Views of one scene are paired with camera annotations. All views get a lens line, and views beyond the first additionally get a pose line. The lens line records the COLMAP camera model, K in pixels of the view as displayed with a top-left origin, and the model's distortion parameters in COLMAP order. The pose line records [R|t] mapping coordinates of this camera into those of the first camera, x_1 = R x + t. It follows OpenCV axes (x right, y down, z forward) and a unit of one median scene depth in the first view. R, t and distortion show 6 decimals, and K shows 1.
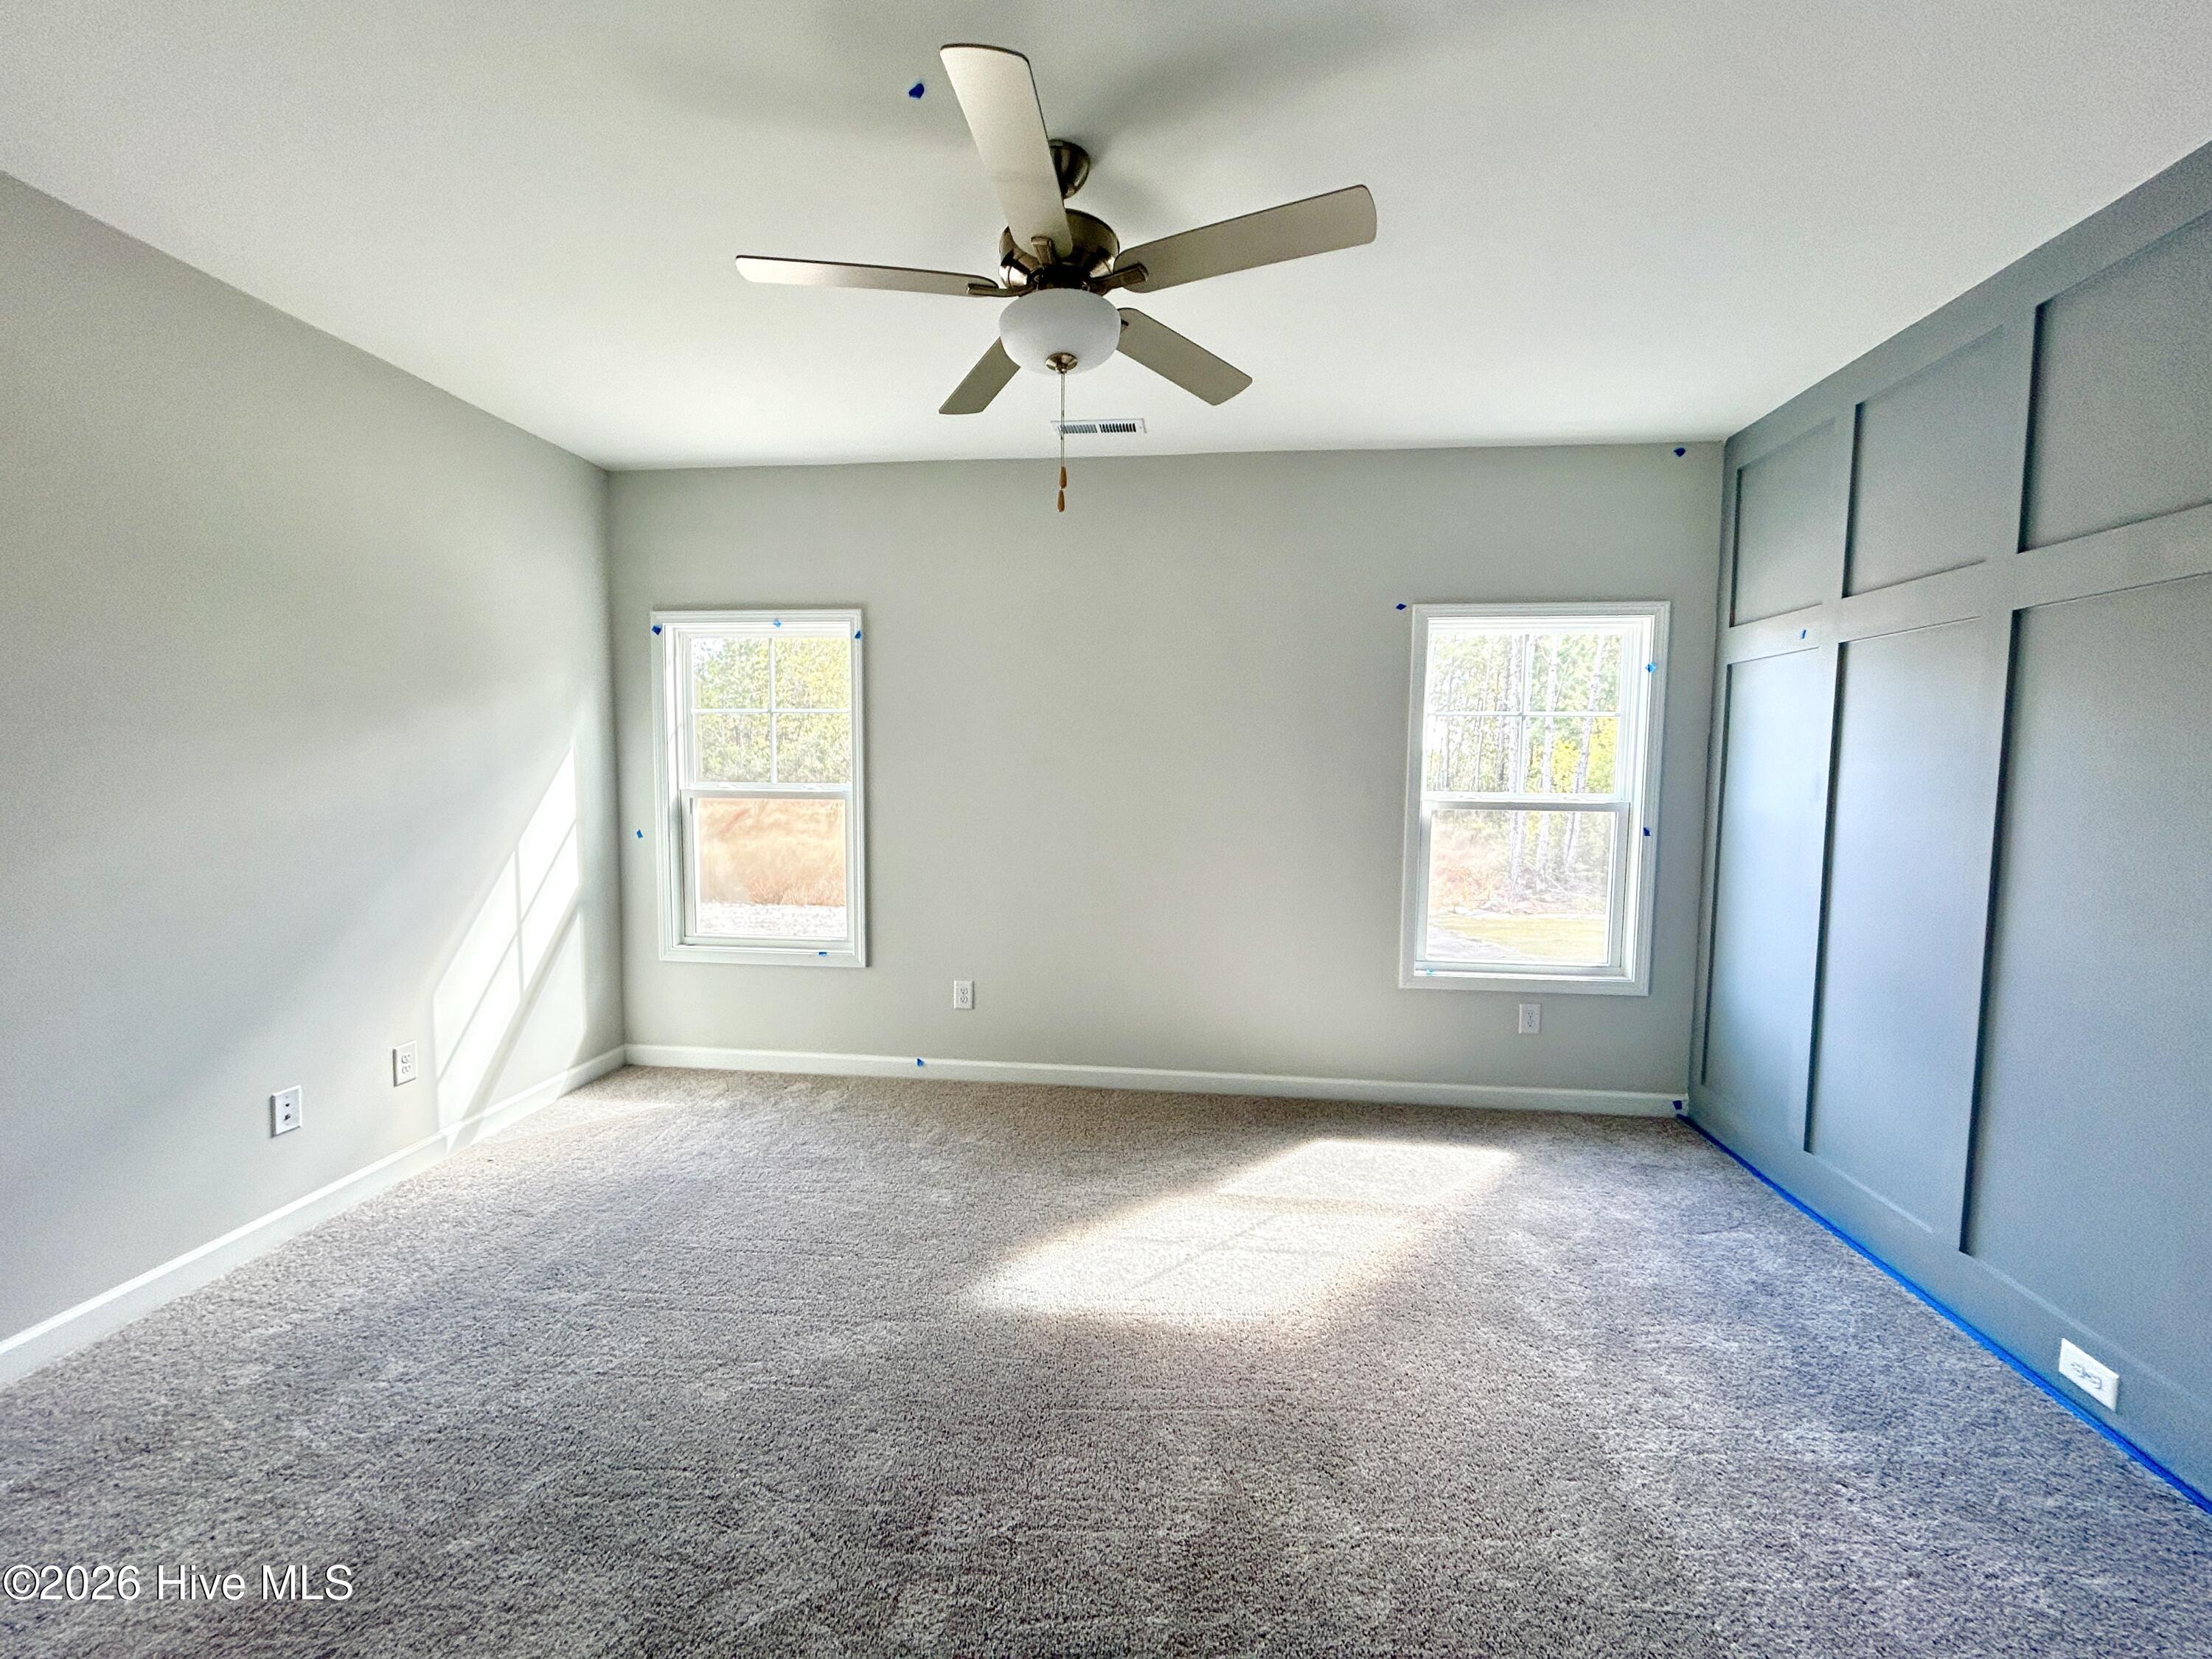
lens RADIAL K [[882.9, 0, 1104.6], [0, 882.9, 827.2], [0, 0, 1]] dist [-0.001570, -0.000143]
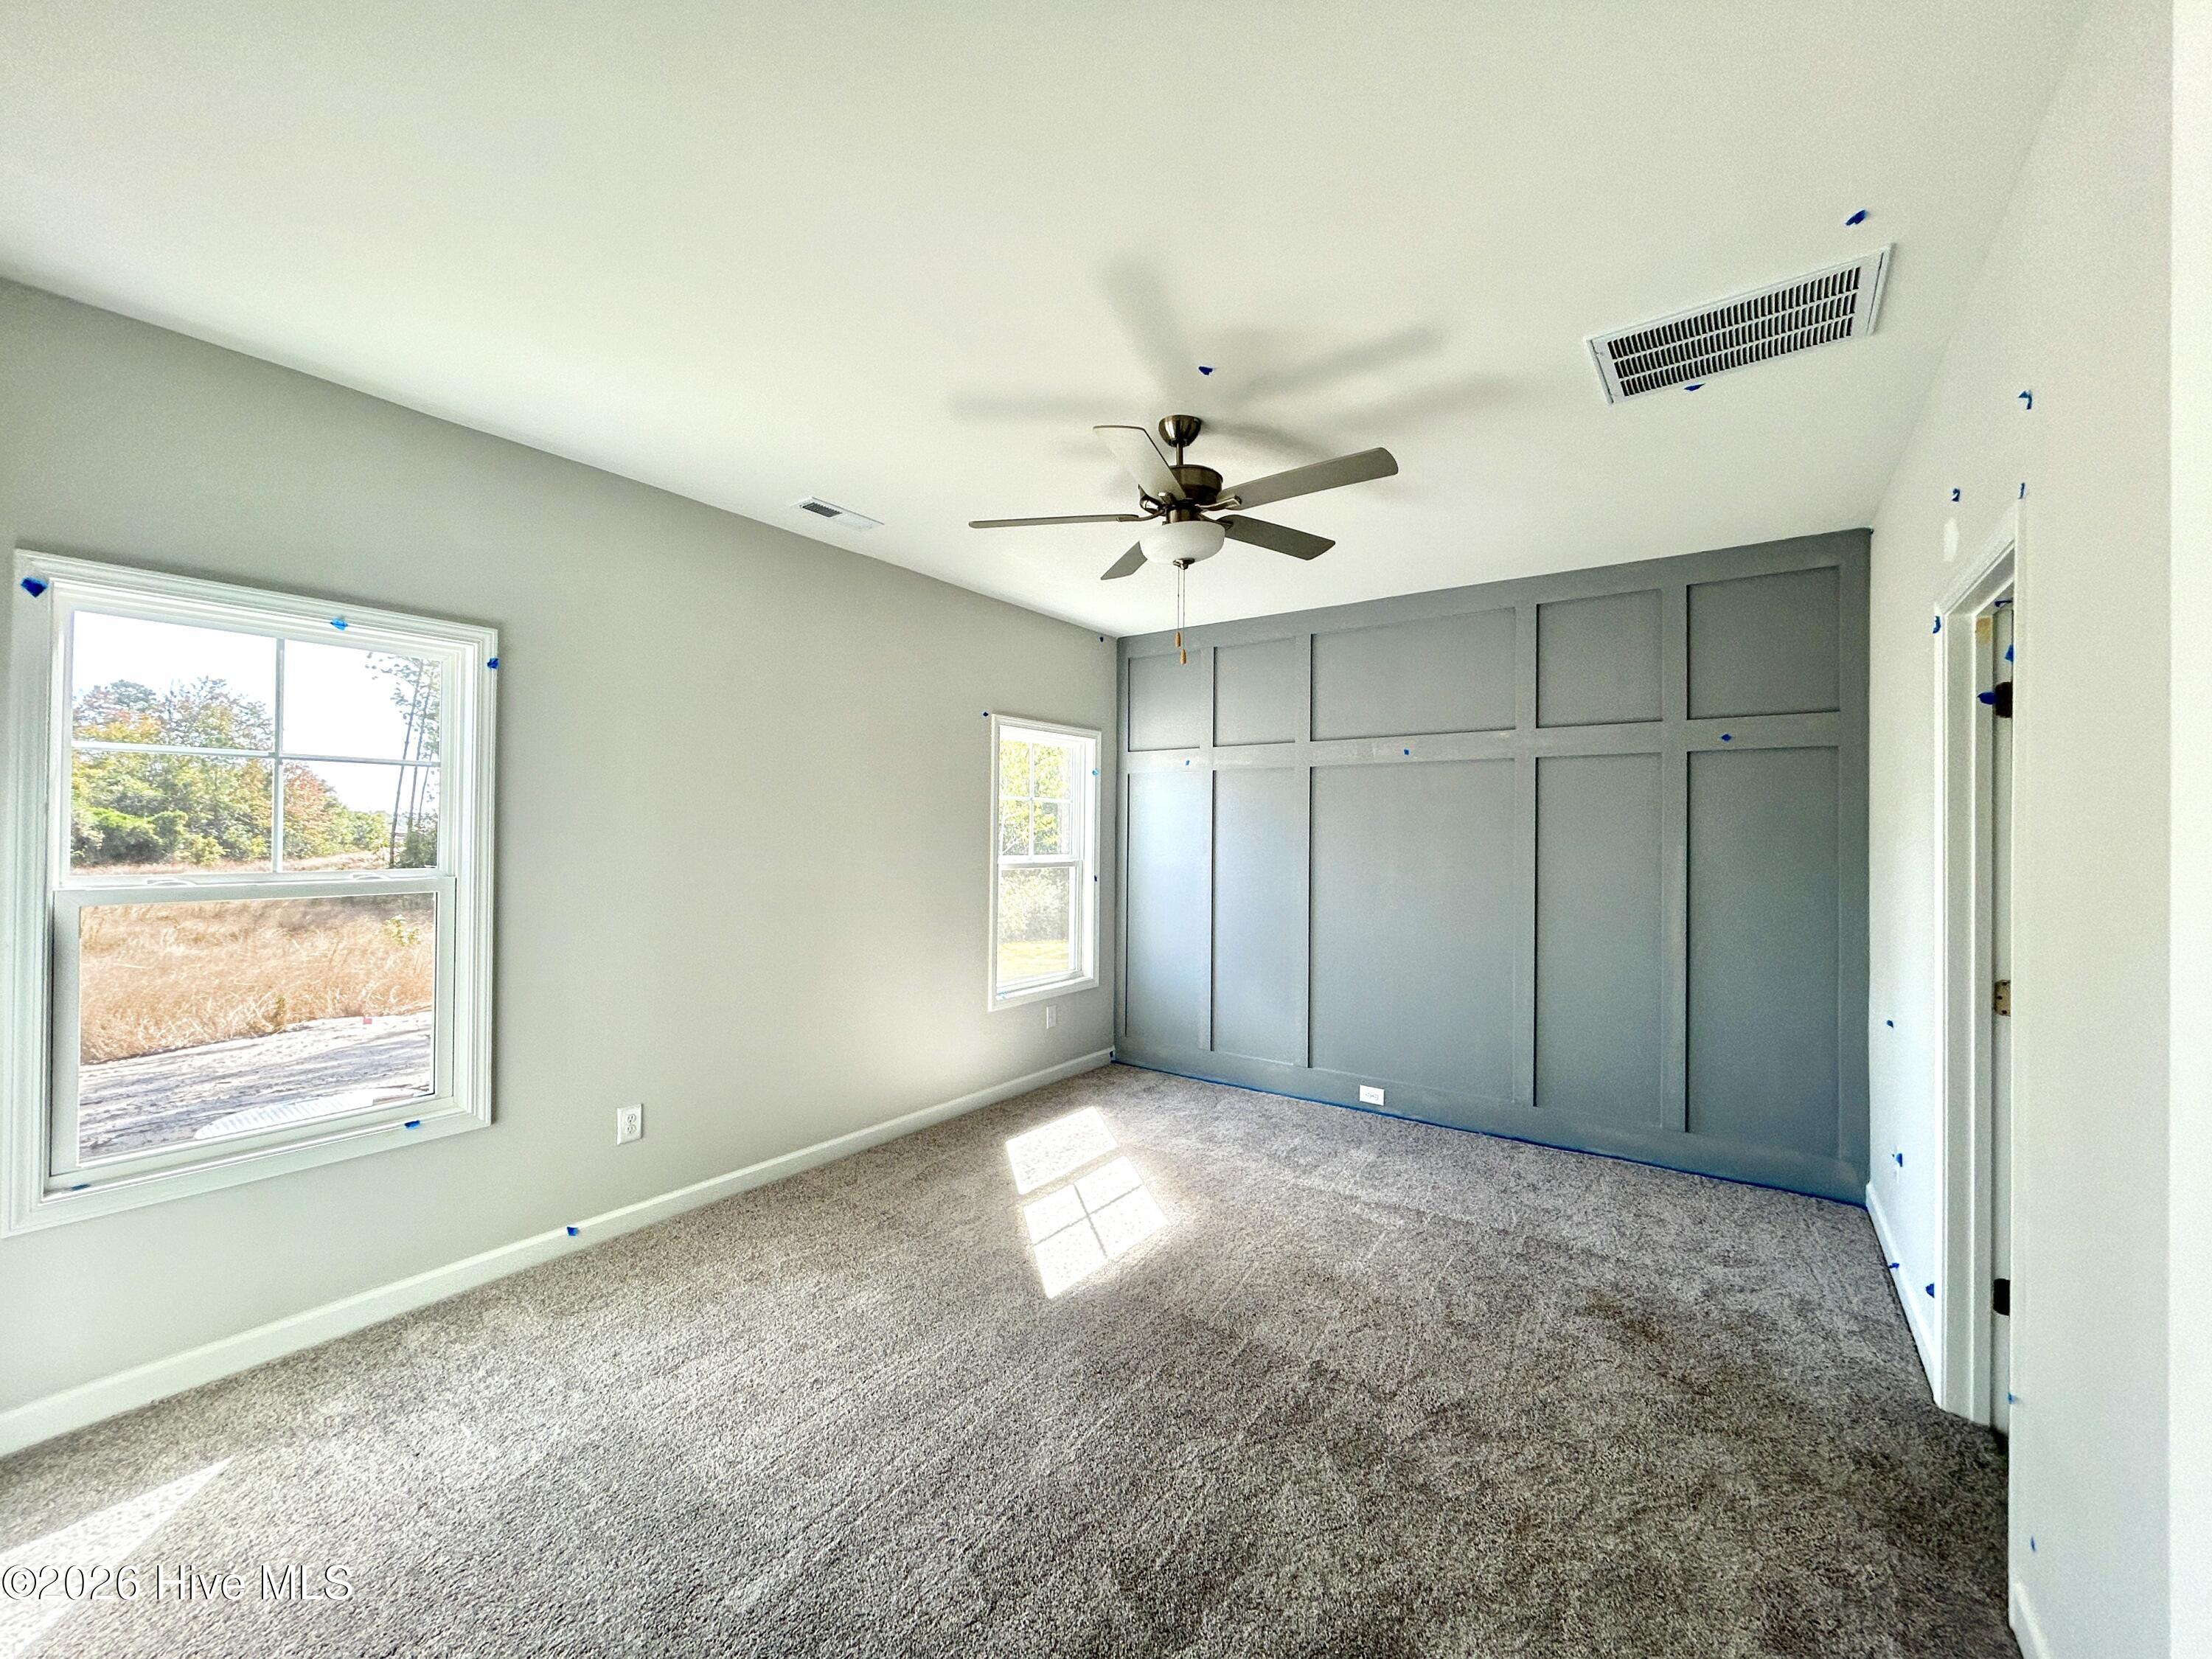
lens RADIAL K [[882.9, 0, 1098.8], [0, 882.9, 833.4], [0, 0, 1]] dist [-0.001570, -0.000143]
pose [[0.496744, -0.005128, 0.867882, -0.705689], [0.058299, 0.997921, -0.027472, -0.030770], [-0.865937, 0.064243, 0.496010, 0.228926]]
